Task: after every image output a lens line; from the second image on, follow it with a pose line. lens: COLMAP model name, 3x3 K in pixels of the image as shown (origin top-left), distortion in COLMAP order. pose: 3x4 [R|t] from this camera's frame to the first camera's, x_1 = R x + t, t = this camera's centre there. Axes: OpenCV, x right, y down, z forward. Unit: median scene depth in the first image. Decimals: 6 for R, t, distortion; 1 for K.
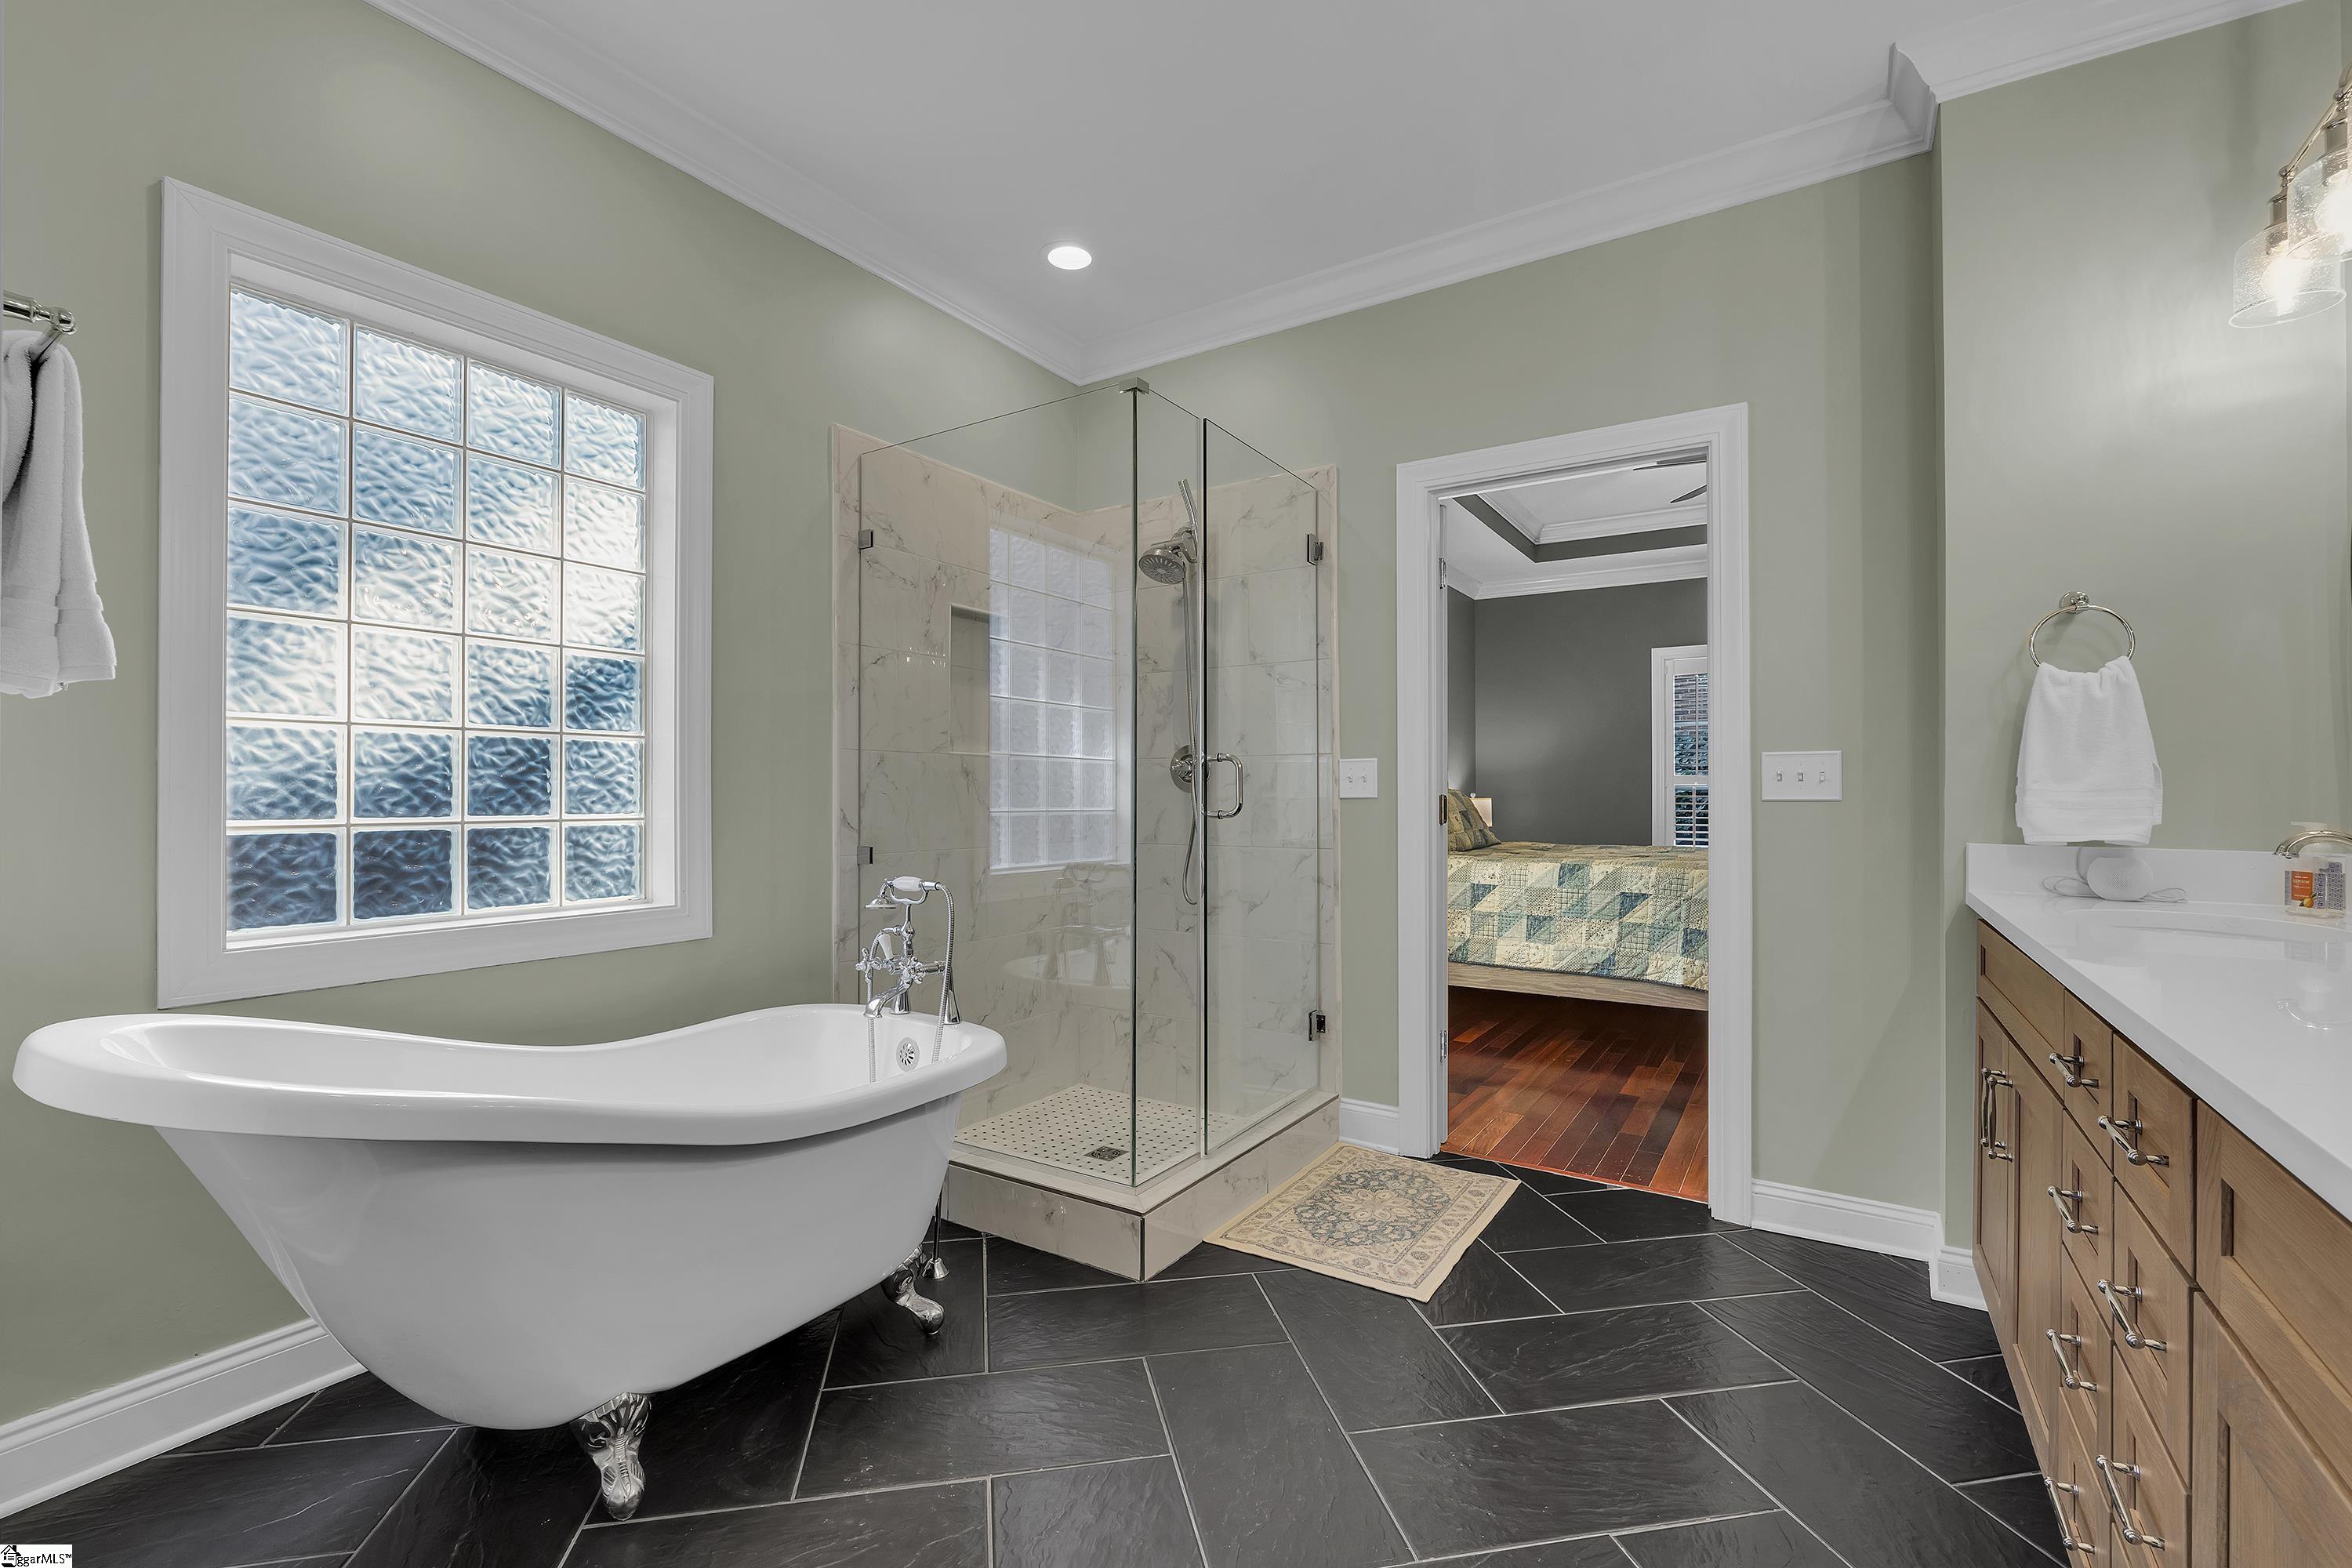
lens RADIAL K [[1033.3, 0, 1170.8], [0, 1033.3, 787.9], [0, 0, 1]] dist [-0.003507, -0.001498]
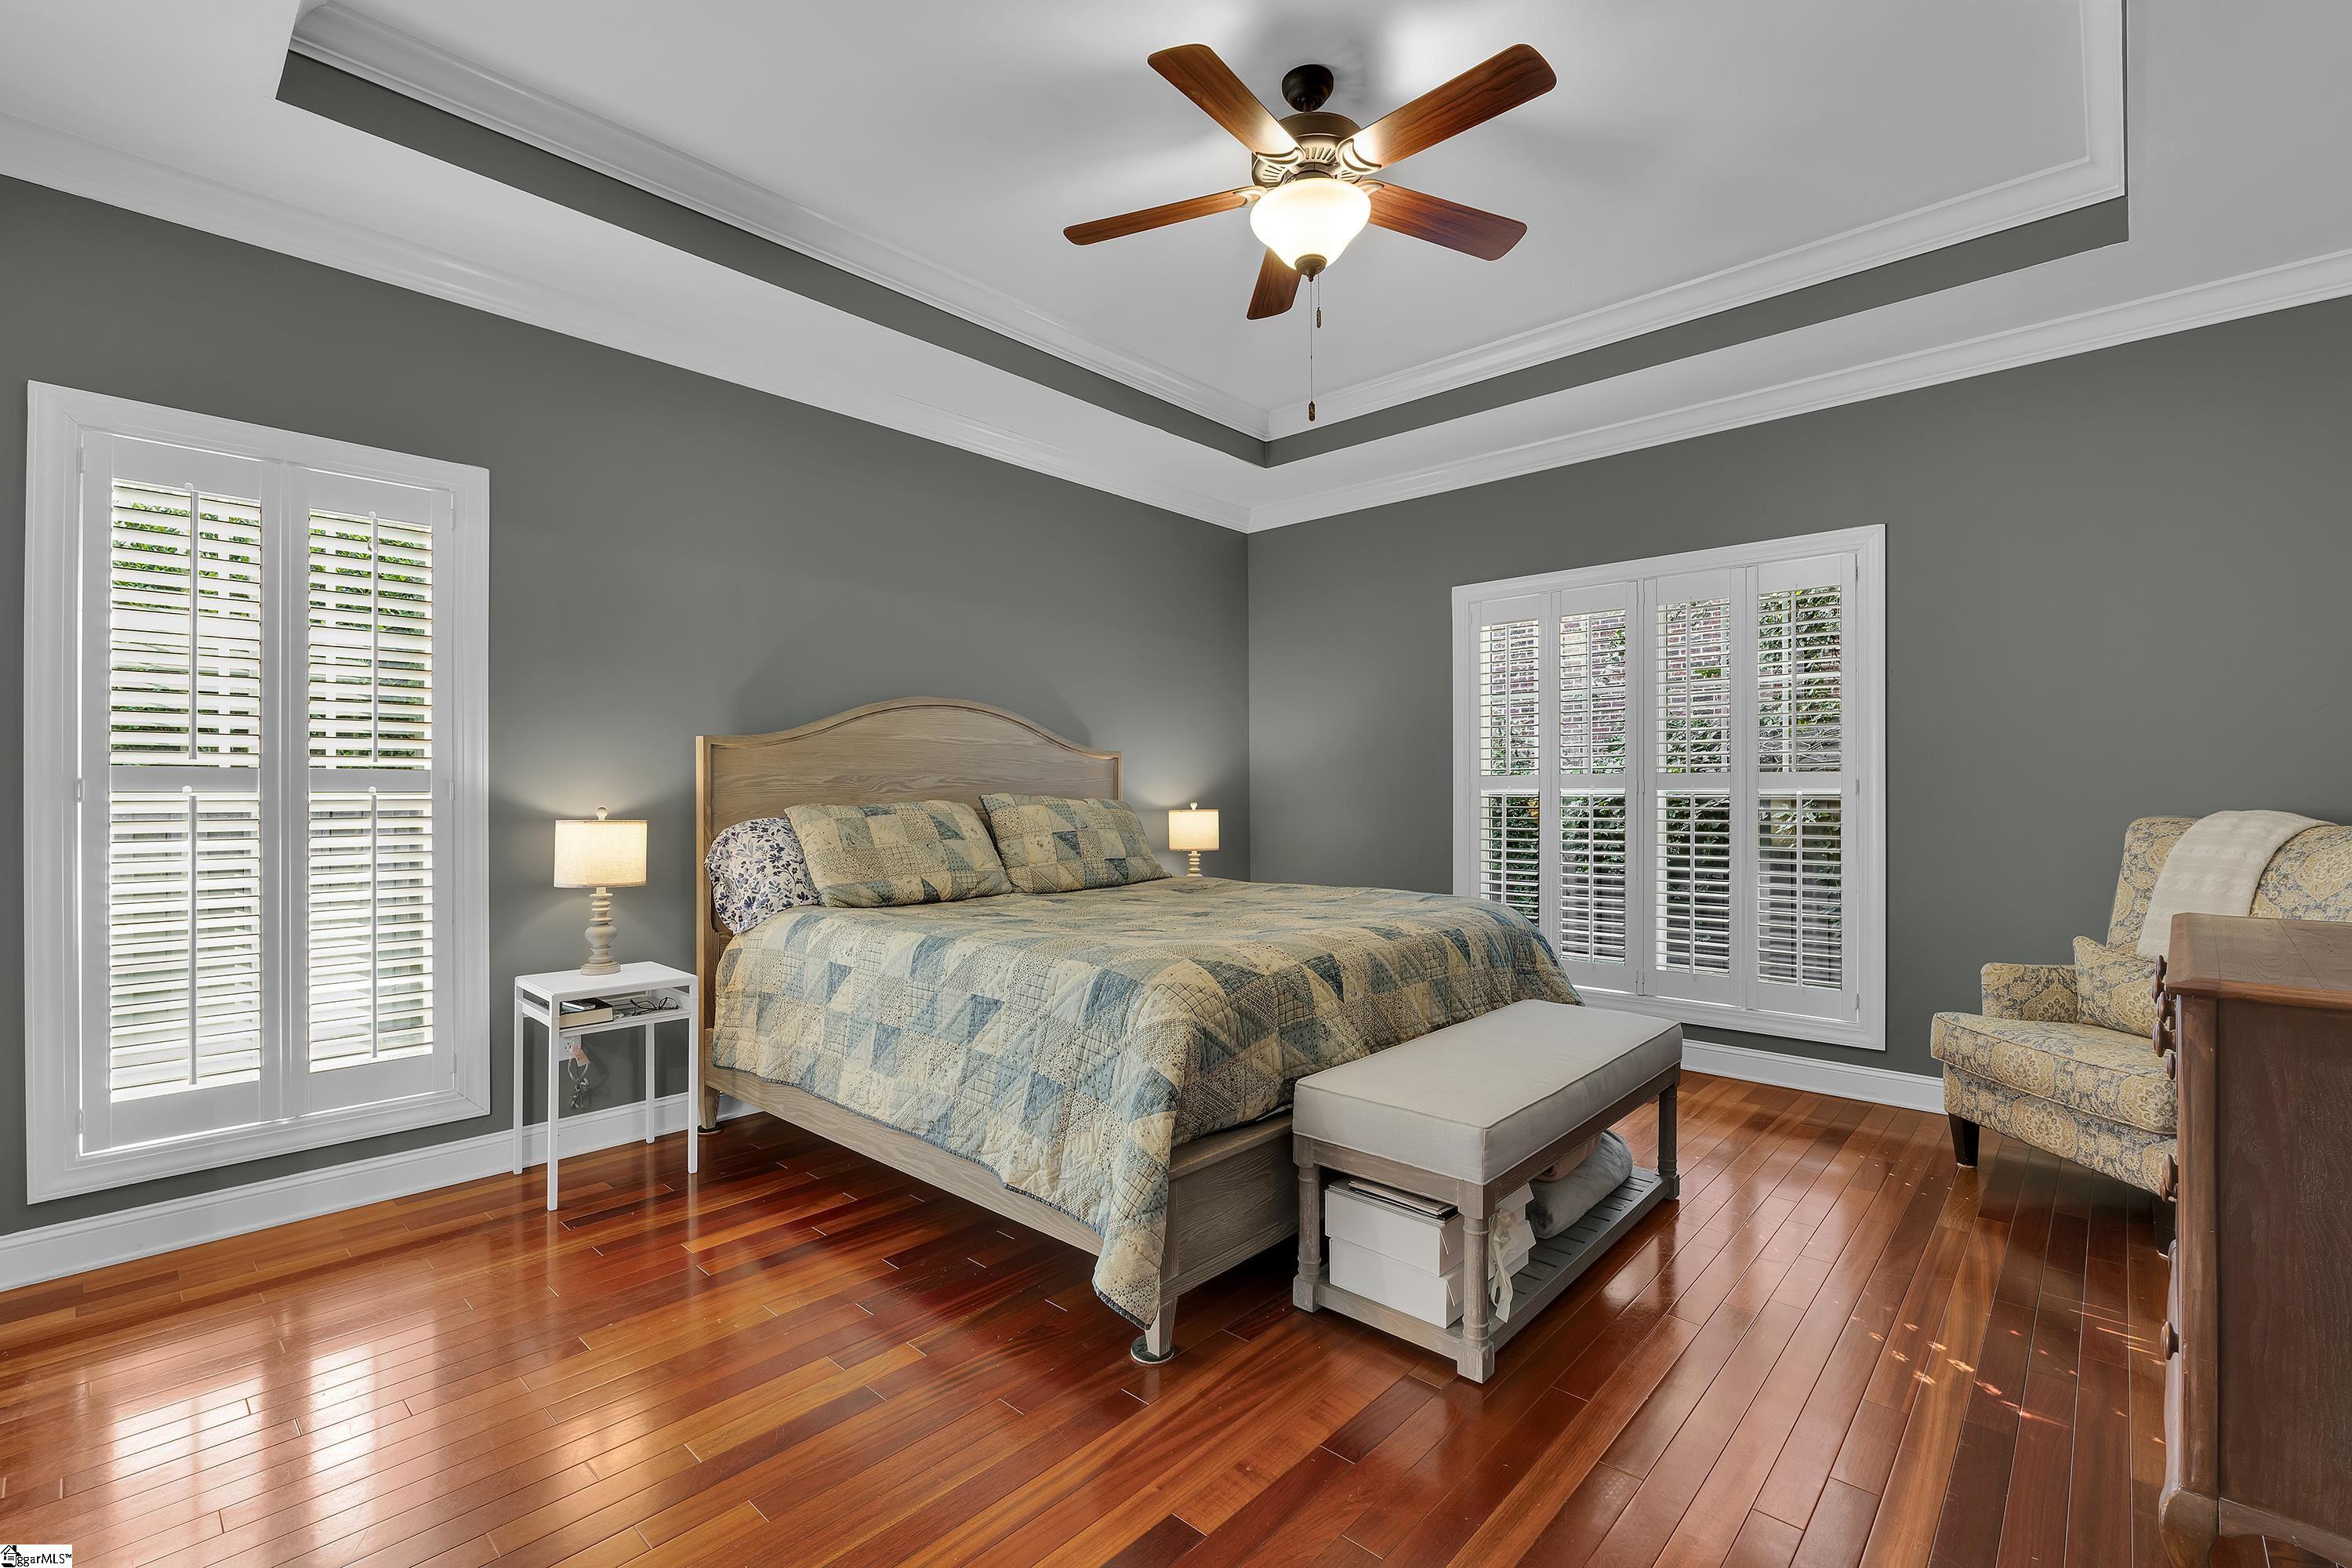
lens RADIAL K [[1033.3, 0, 1179.0], [0, 1033.3, 785.7], [0, 0, 1]] dist [-0.003507, -0.001498]
pose [[0.985194, -0.005363, -0.171359, 0.632793], [0.005688, 0.999983, 0.001409, -0.010369], [0.171349, -0.002363, 0.985208, 0.470605]]
